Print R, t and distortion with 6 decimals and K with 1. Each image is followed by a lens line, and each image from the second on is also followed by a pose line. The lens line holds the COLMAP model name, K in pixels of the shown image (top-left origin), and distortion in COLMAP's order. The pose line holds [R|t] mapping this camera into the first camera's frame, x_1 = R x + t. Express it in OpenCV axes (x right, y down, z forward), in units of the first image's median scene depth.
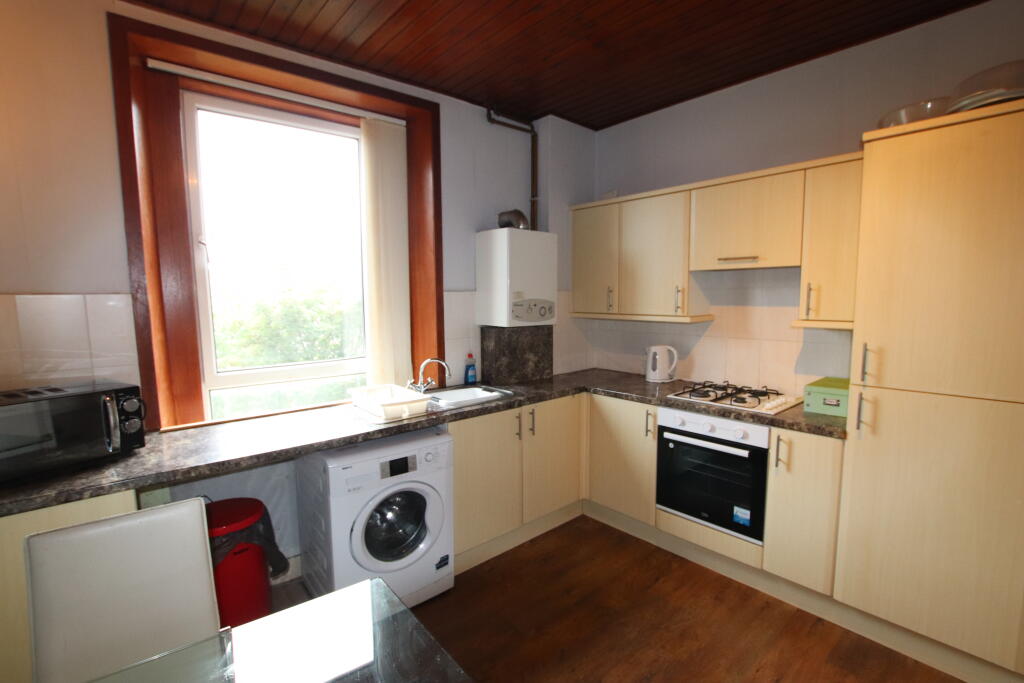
lens RADIAL K [[481.3, 0, 536.2], [0, 481.3, 348.0], [0, 0, 1]] dist [-0.000359, -0.000004]
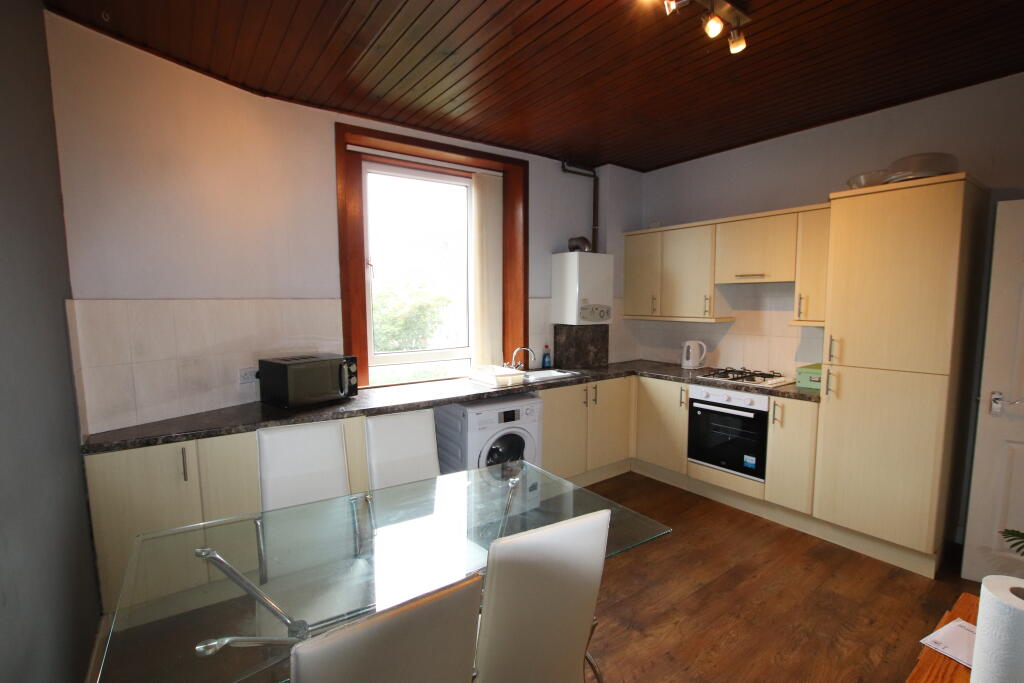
lens RADIAL K [[481.3, 0, 536.2], [0, 481.3, 348.0], [0, 0, 1]] dist [-0.000359, -0.000004]
pose [[0.996662, 0.013322, -0.080549, -0.066842], [-0.014310, 0.999829, -0.011697, 0.040855], [0.080380, 0.012810, 0.996682, -0.374897]]
